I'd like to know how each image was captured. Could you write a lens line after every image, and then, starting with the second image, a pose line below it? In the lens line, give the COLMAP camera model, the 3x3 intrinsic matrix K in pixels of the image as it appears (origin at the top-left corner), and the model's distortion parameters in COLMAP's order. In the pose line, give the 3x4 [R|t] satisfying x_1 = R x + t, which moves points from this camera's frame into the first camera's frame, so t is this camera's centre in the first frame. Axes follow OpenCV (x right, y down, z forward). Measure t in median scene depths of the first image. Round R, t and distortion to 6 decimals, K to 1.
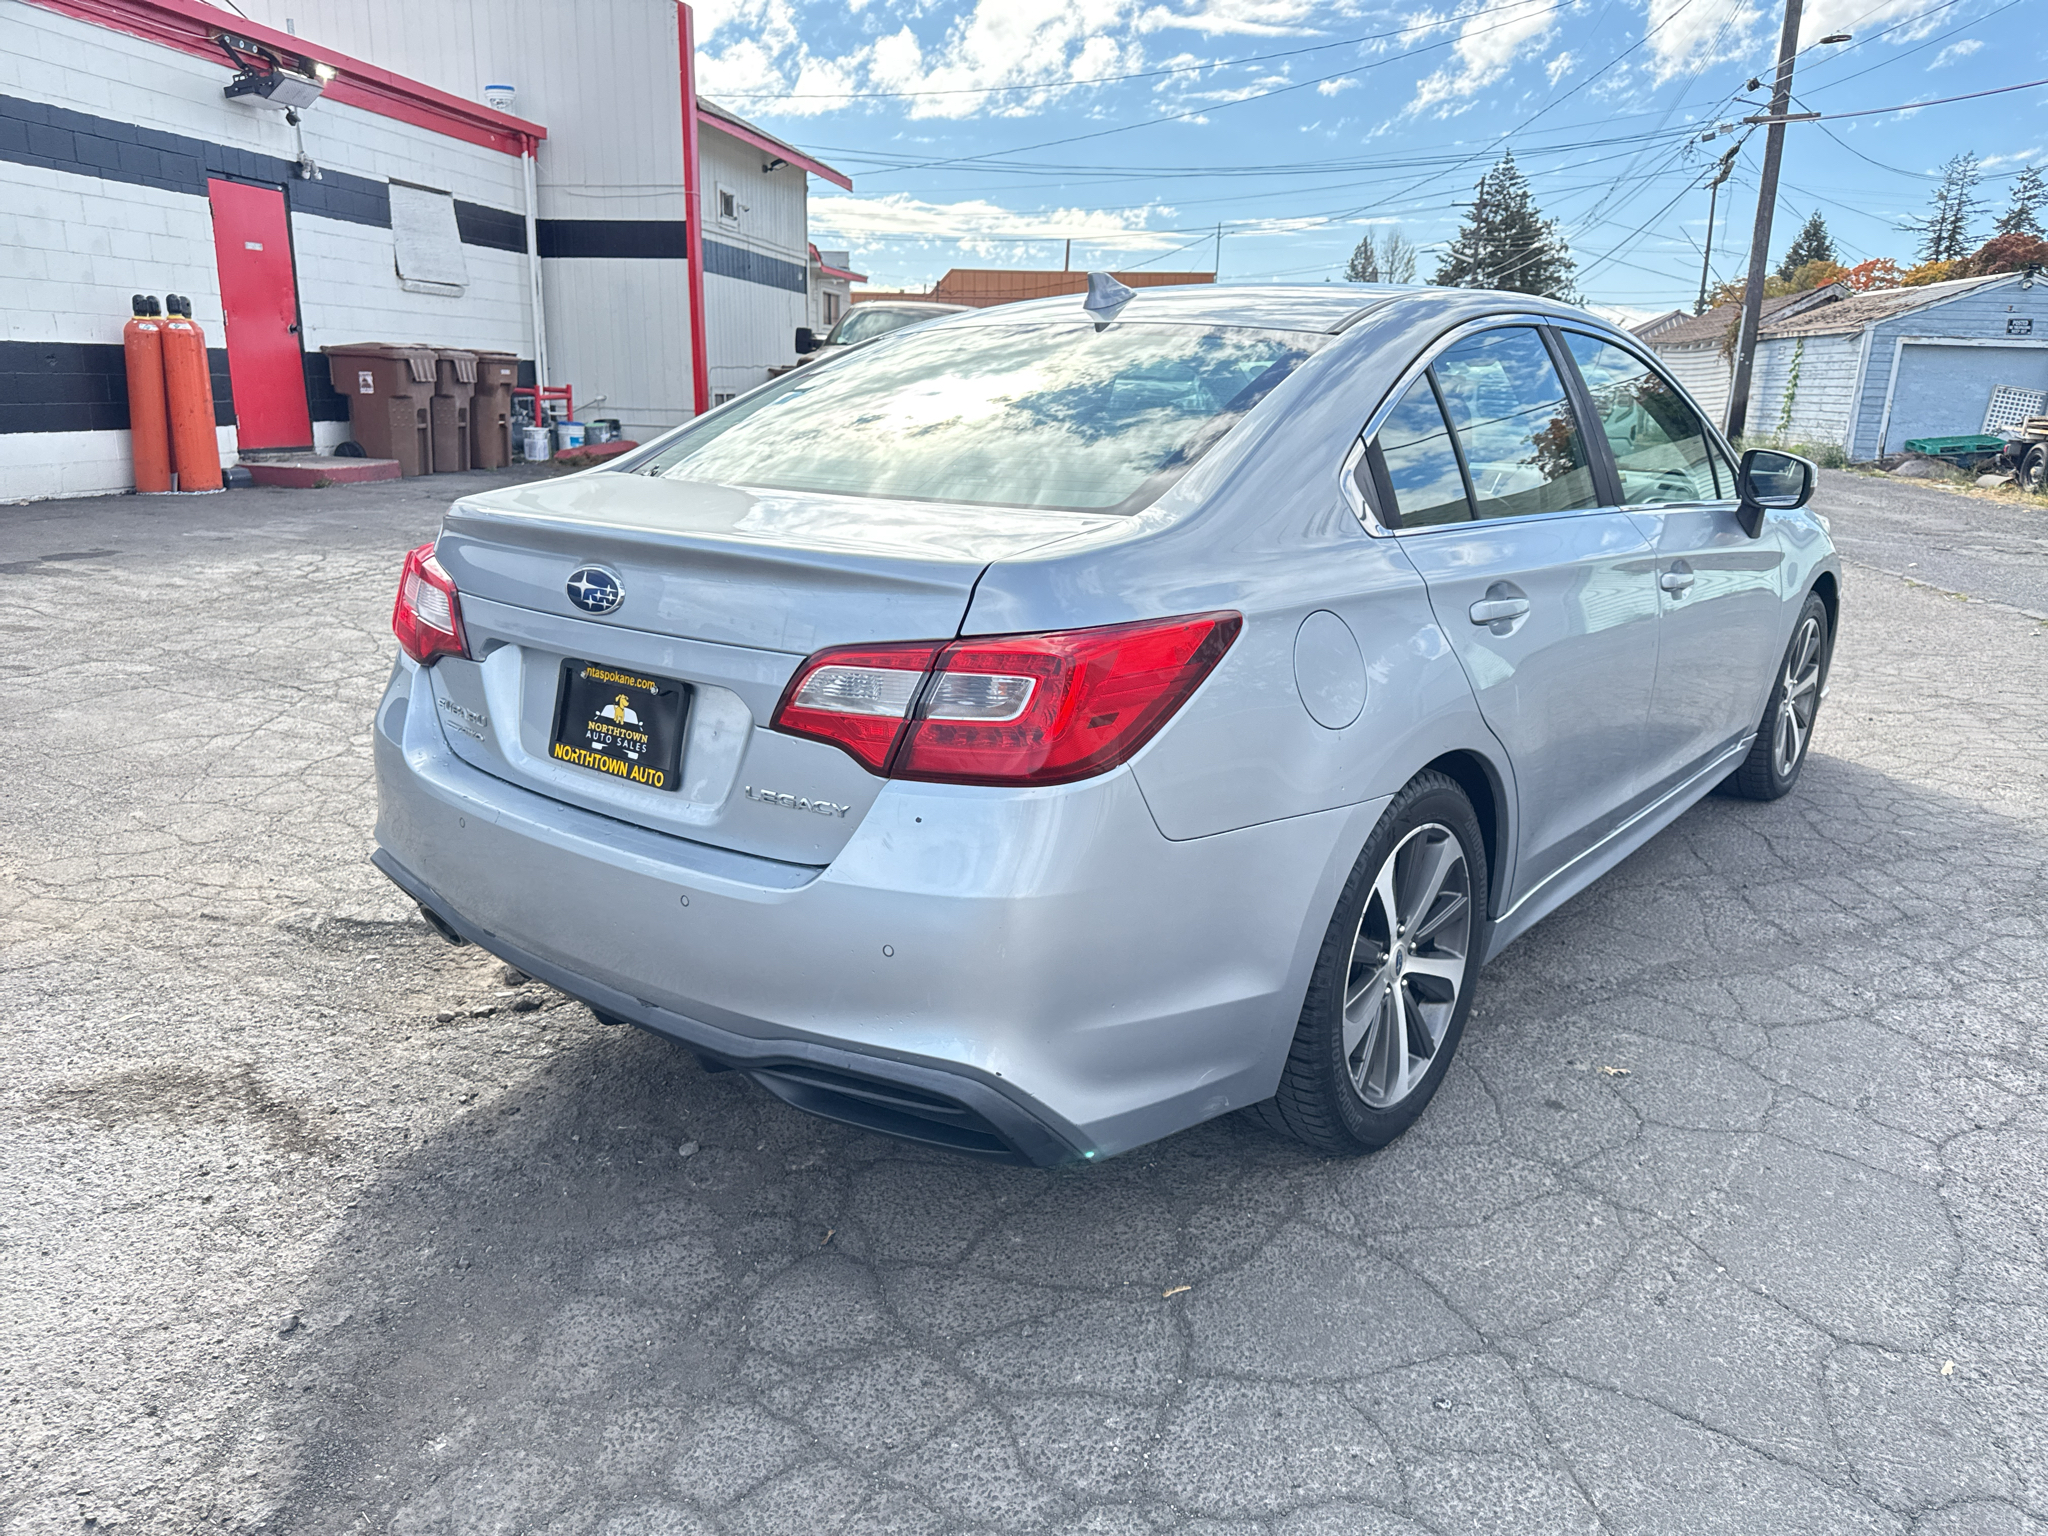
lens RADIAL K [[1463.5, 0, 1024.0], [0, 1463.5, 768.0], [0, 0, 1]] dist [0.008921, -0.009104]
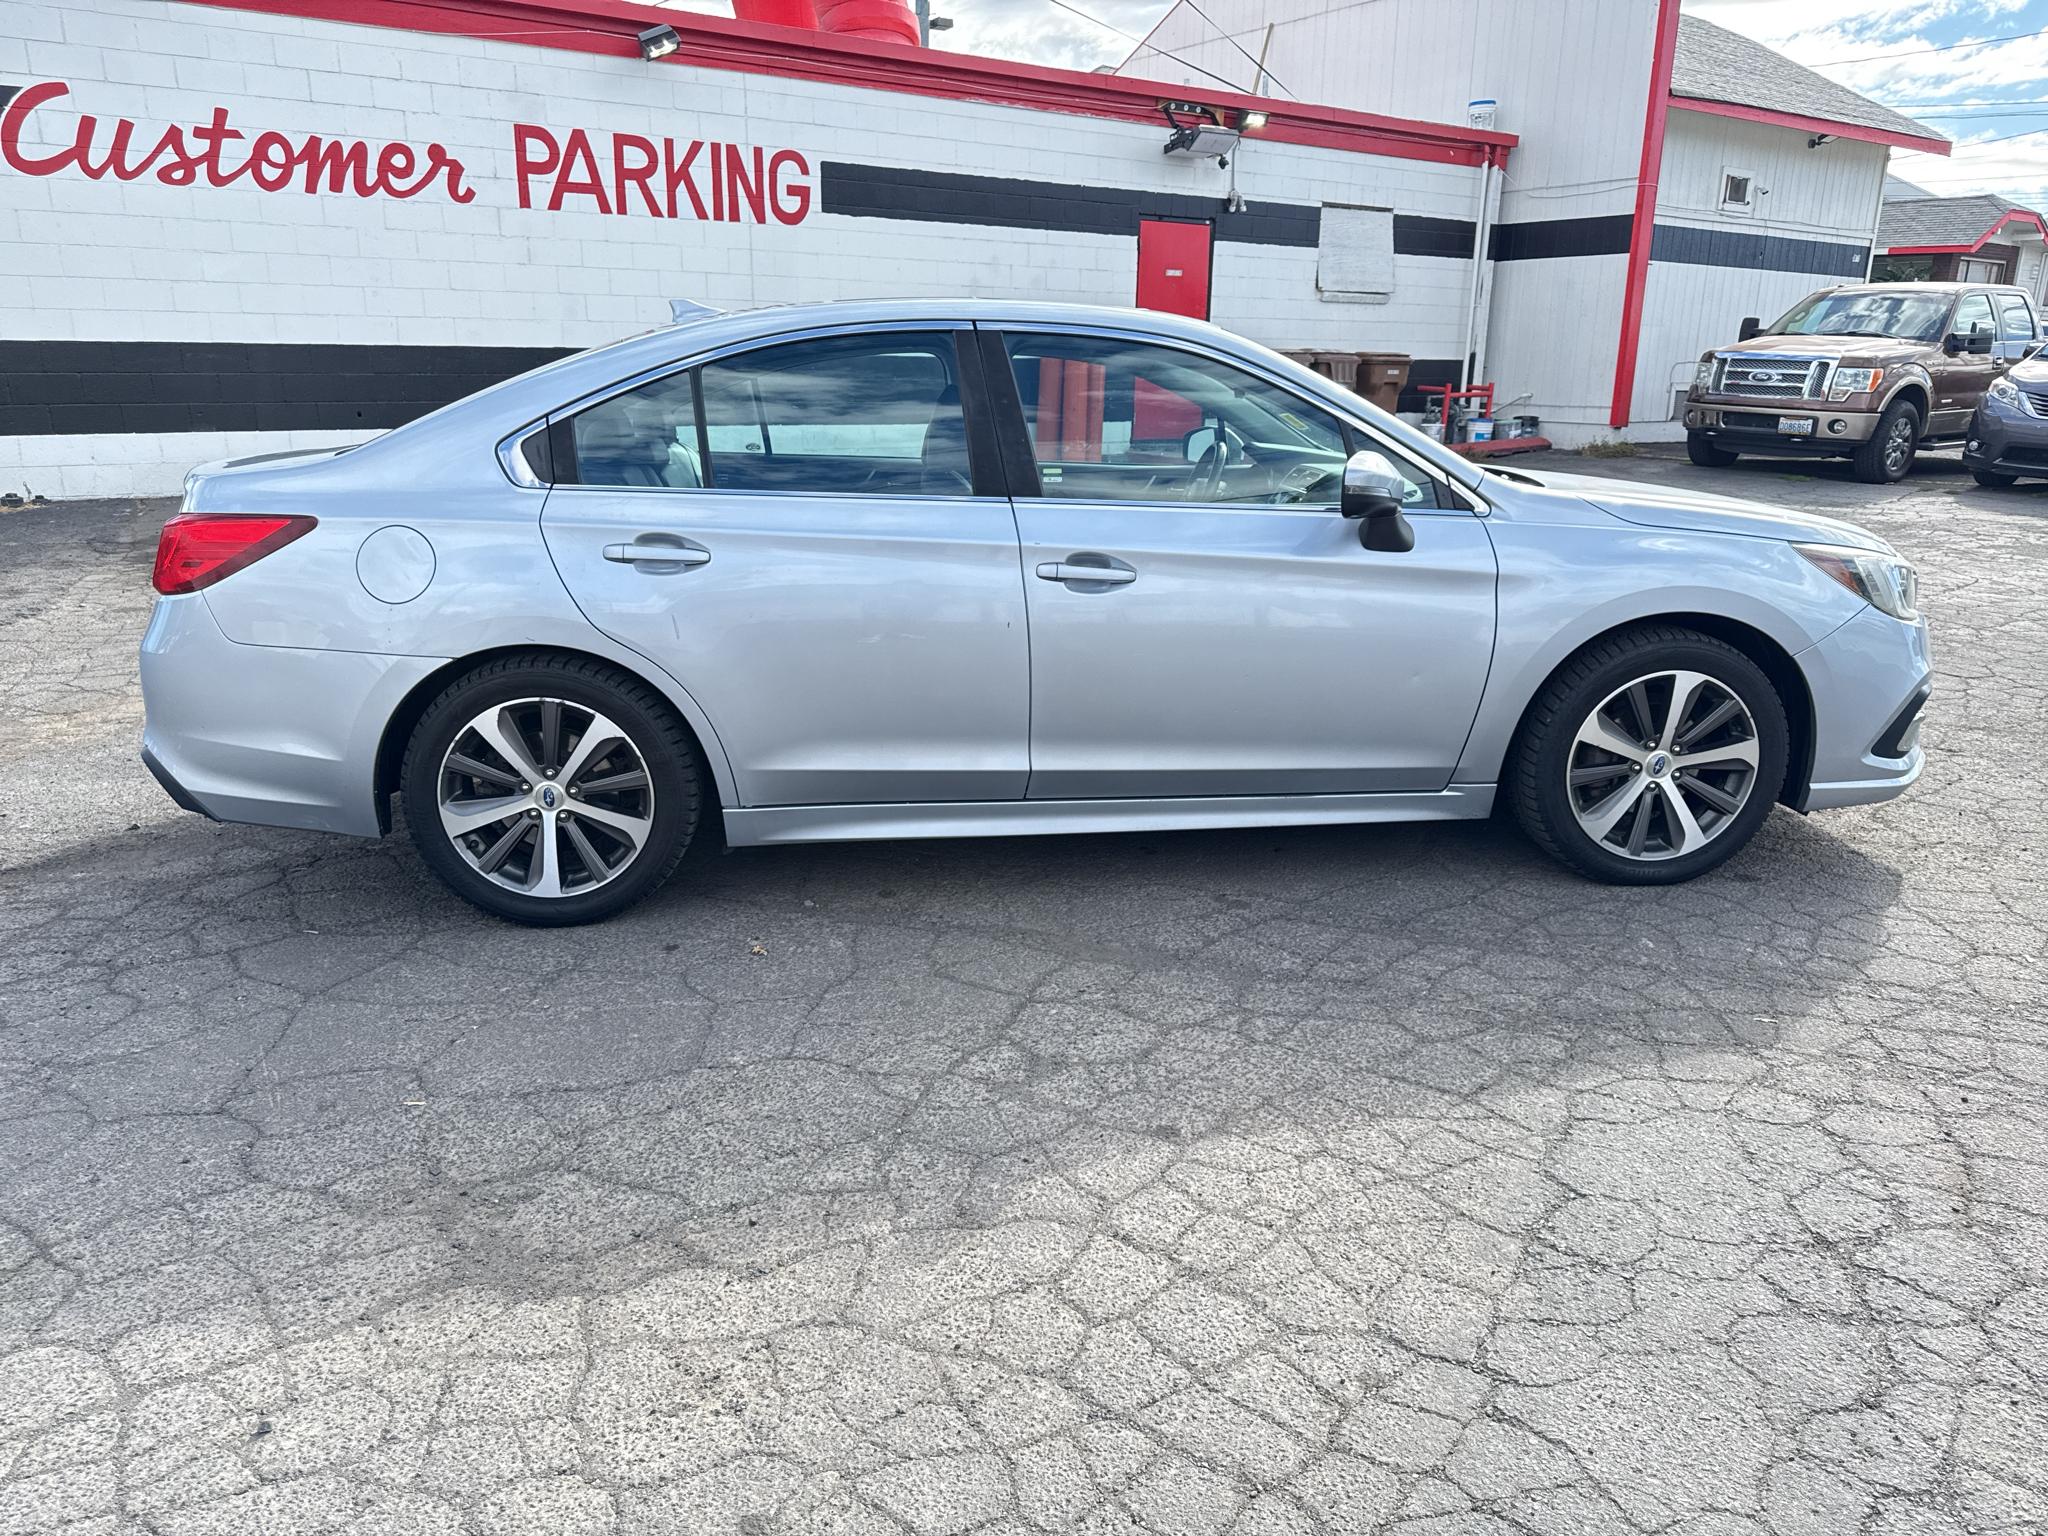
lens RADIAL K [[1450.8, 0, 1018.0], [0, 1450.8, 771.3], [0, 0, 1]] dist [0.011349, -0.008905]
pose [[0.689298, 0.183817, -0.700771, 0.988934], [-0.180225, 0.980376, 0.079885, -0.053037], [0.701703, 0.071232, 0.708899, 0.214232]]
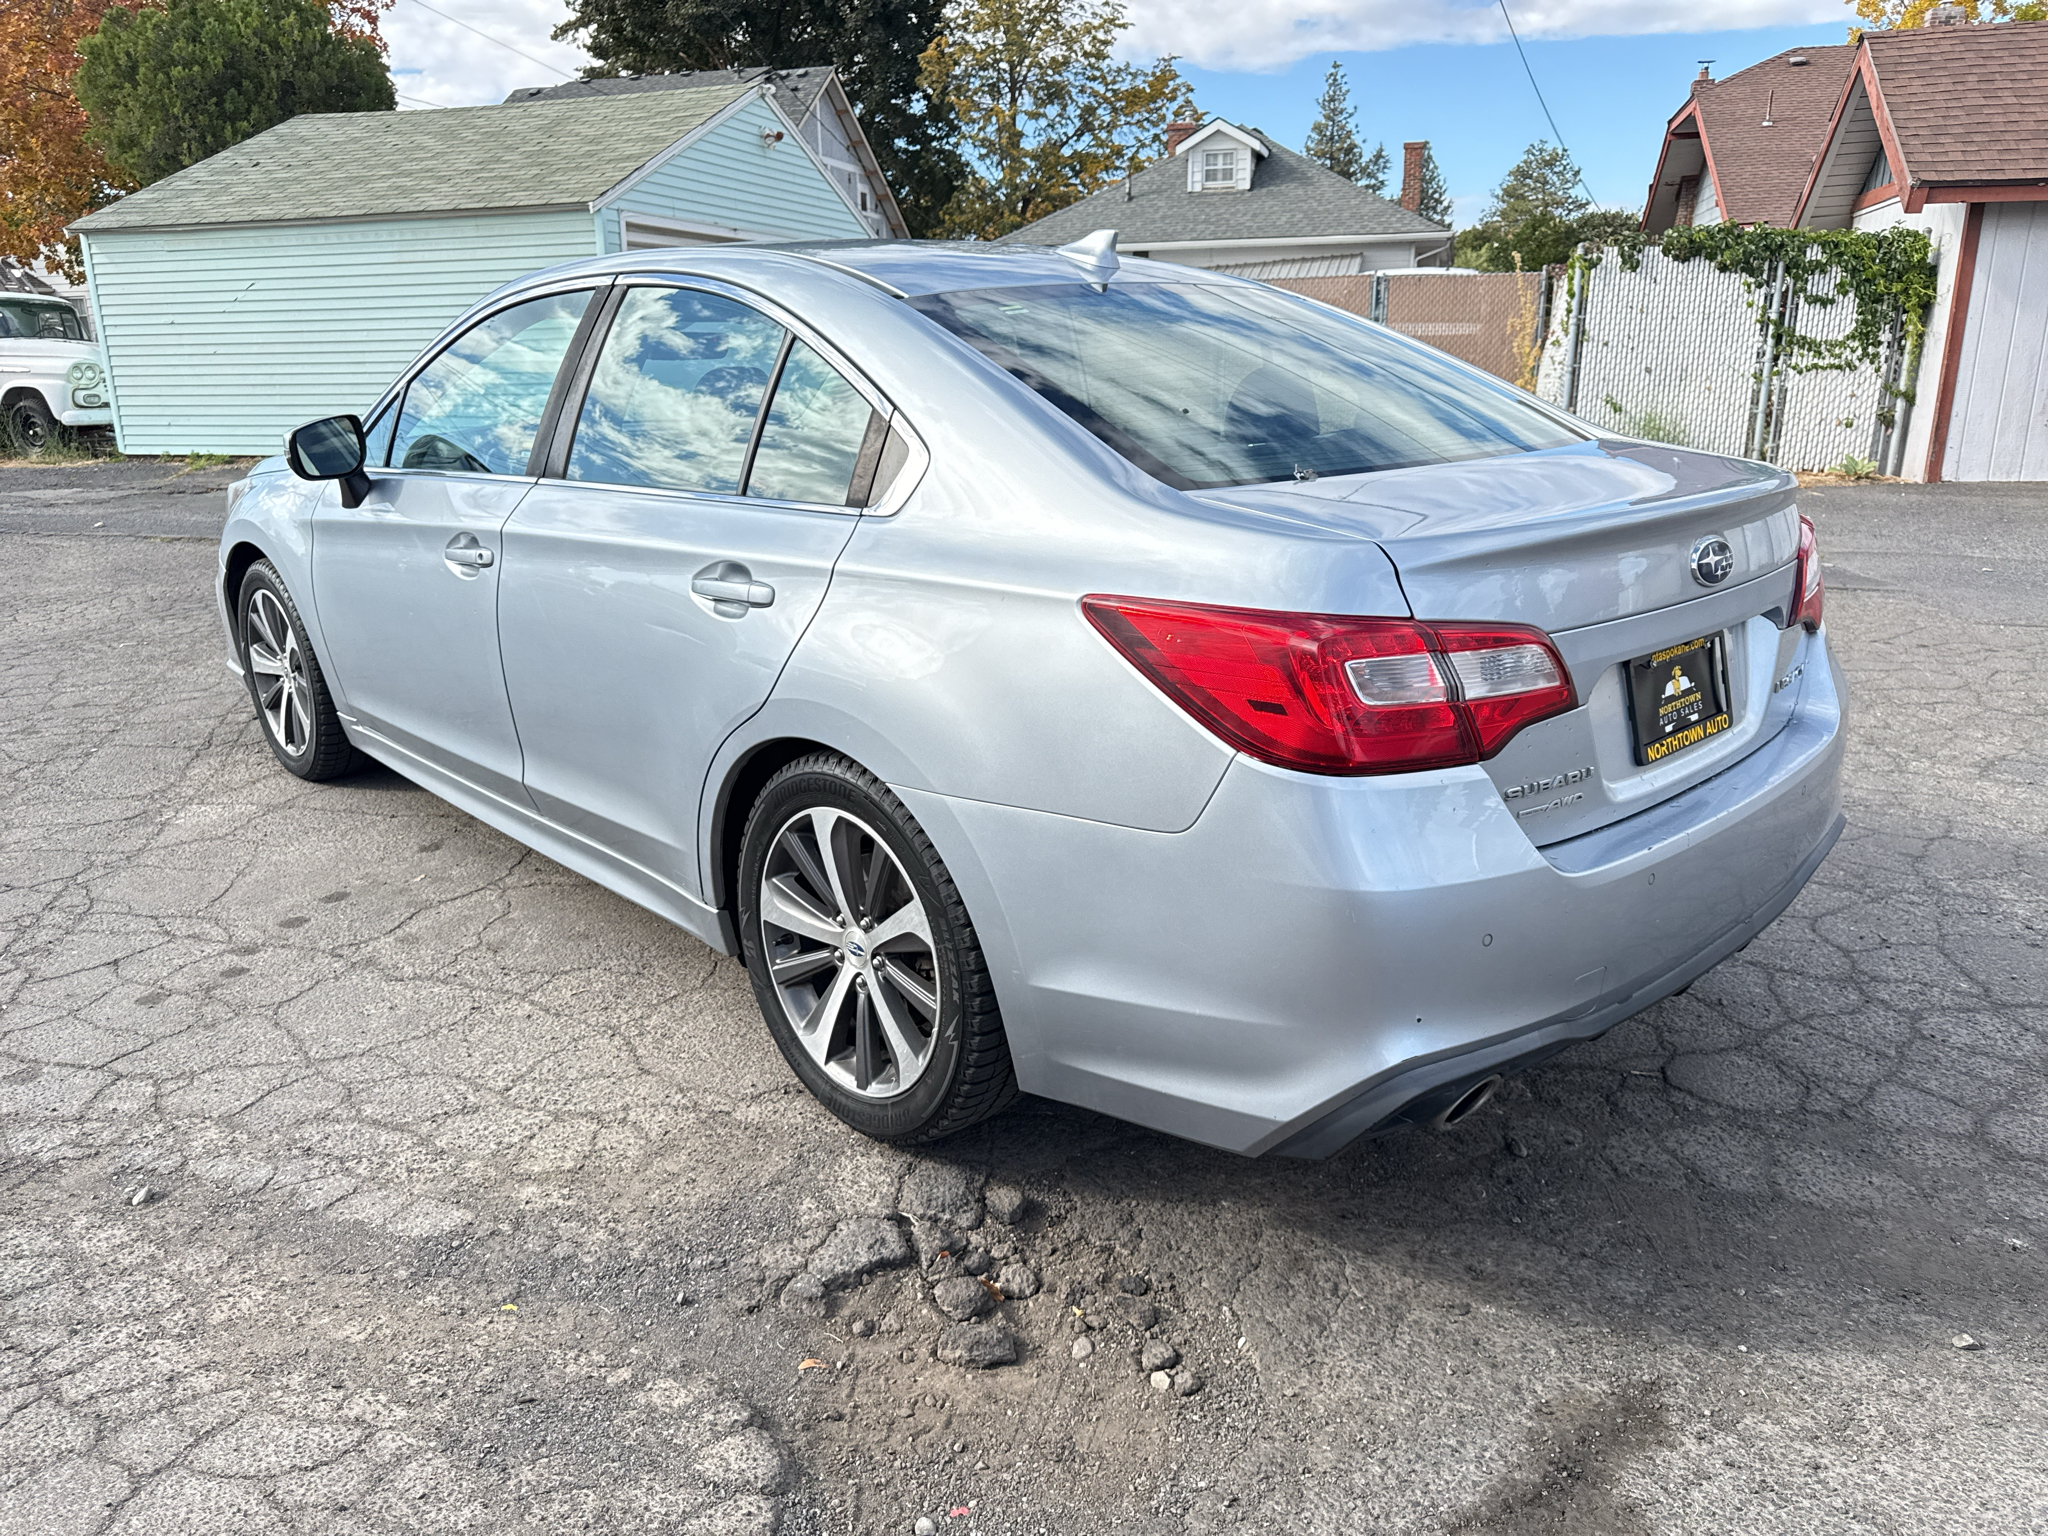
lens RADIAL K [[1463.5, 0, 1024.0], [0, 1463.5, 768.0], [0, 0, 1]] dist [0.008921, -0.009104]
pose [[0.123651, -0.299549, 0.946034, -0.735884], [0.266379, 0.928379, 0.259142, -0.206198], [-0.955904, 0.219961, 0.194589, 0.710520]]
